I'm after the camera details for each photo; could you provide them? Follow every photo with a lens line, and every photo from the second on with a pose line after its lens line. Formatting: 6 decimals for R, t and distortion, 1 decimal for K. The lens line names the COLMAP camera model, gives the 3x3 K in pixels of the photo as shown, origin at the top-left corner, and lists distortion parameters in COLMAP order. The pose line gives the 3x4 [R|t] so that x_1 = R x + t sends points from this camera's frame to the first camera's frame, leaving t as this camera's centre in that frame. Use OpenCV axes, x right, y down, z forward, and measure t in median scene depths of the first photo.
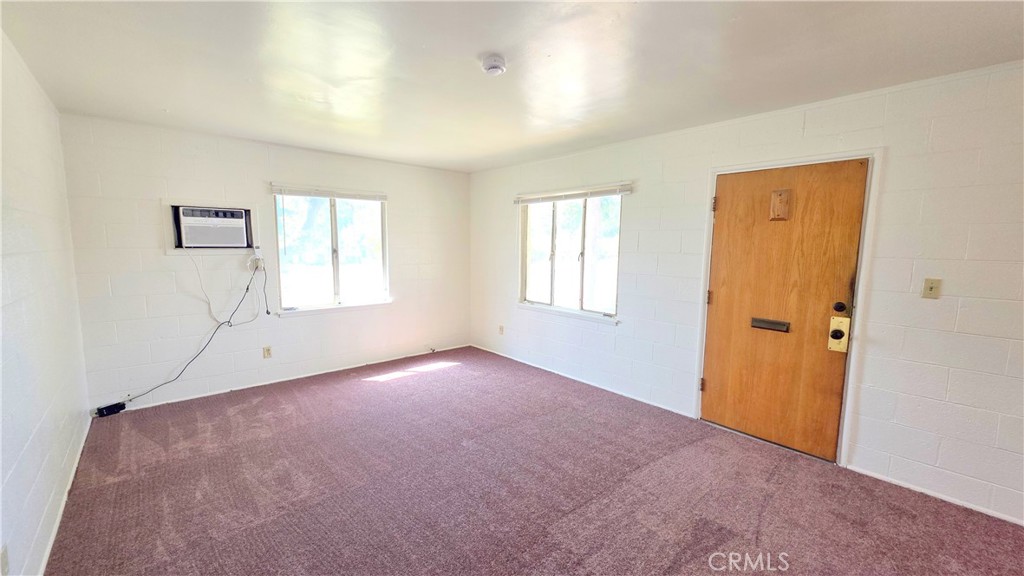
lens RADIAL K [[418.9, 0, 516.1], [0, 418.9, 290.0], [0, 0, 1]] dist [0.001006, 0.000066]
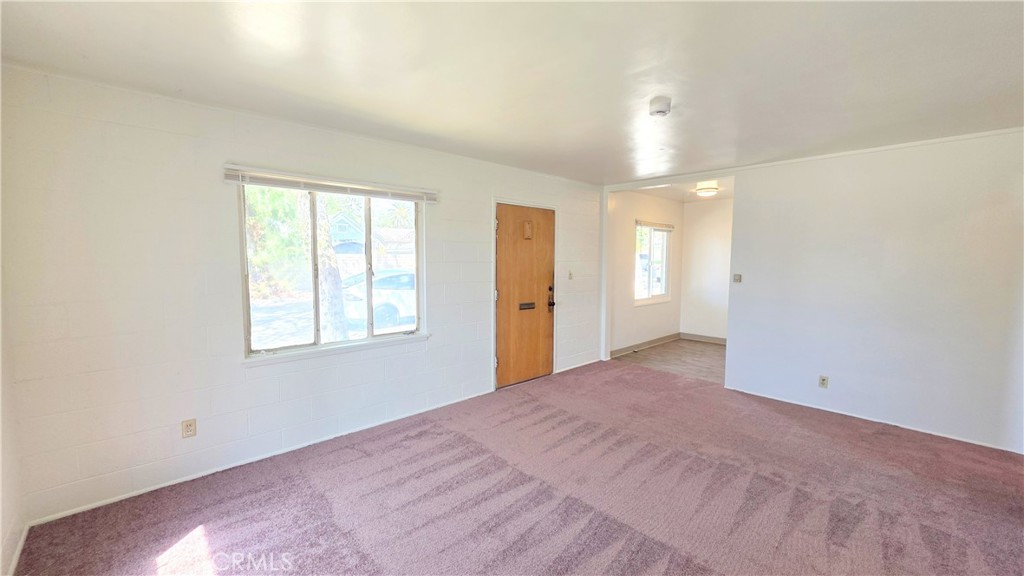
lens RADIAL K [[418.9, 0, 516.1], [0, 418.9, 290.0], [0, 0, 1]] dist [0.001006, 0.000066]
pose [[-0.049672, -0.090957, 0.994615, -0.832160], [0.103265, 0.990040, 0.095696, -0.114547], [-0.993413, 0.107462, -0.039784, 0.978533]]
